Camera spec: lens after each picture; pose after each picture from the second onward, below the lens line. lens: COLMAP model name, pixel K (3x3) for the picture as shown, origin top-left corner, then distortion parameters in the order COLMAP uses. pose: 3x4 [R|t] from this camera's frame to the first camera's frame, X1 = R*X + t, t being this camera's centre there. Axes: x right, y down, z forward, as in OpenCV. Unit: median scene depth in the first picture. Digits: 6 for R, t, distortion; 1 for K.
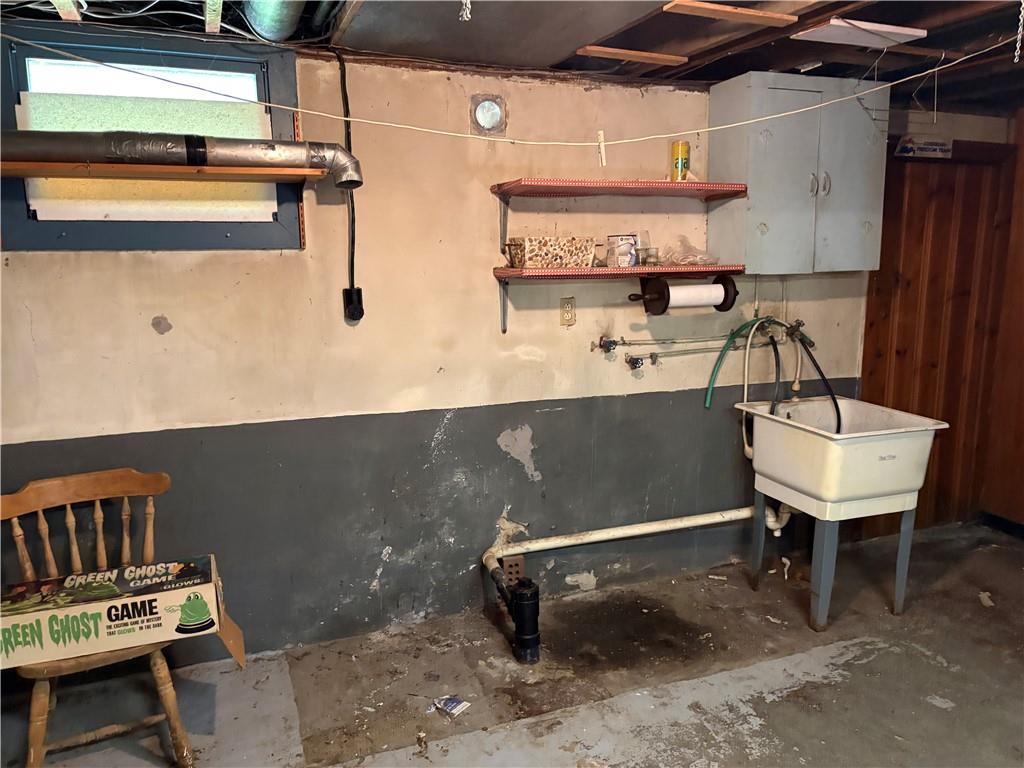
lens RADIAL K [[775.0, 0, 513.0], [0, 775.0, 383.9], [0, 0, 1]] dist [-0.000818, -0.000250]
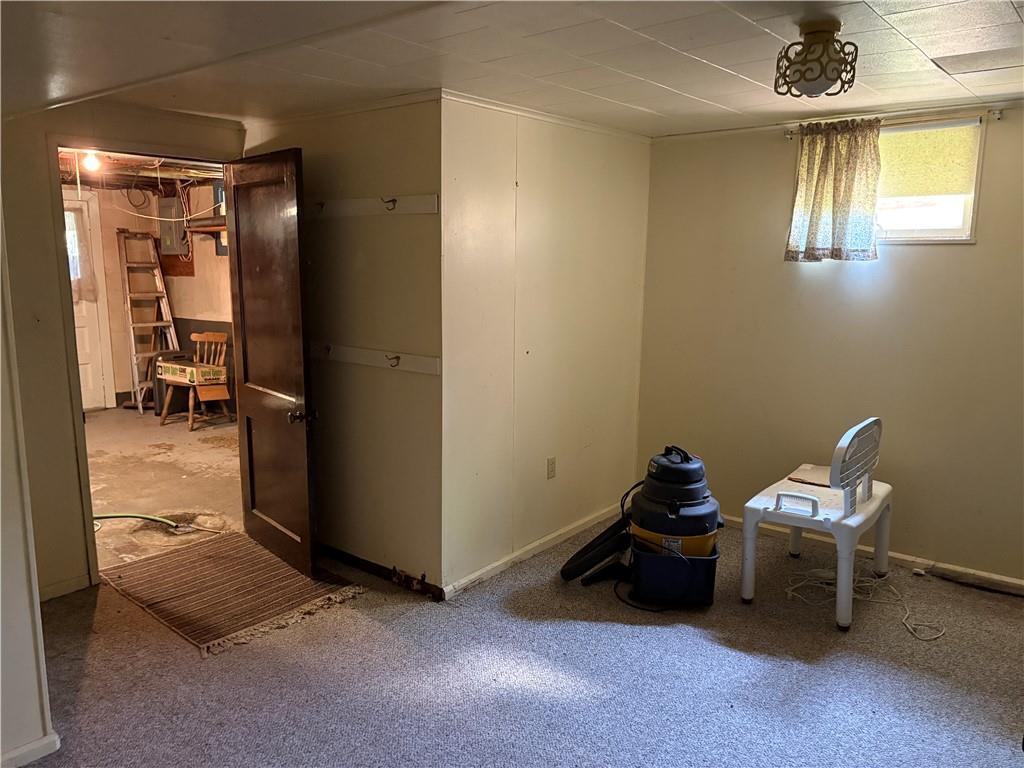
lens RADIAL K [[775.0, 0, 511.9], [0, 775.0, 385.0], [0, 0, 1]] dist [-0.000818, -0.000250]
pose [[0.494018, 0.154677, -0.855583, 2.774710], [-0.165904, 0.982738, 0.081872, -0.122465], [0.853477, 0.101498, 0.511151, 0.528546]]
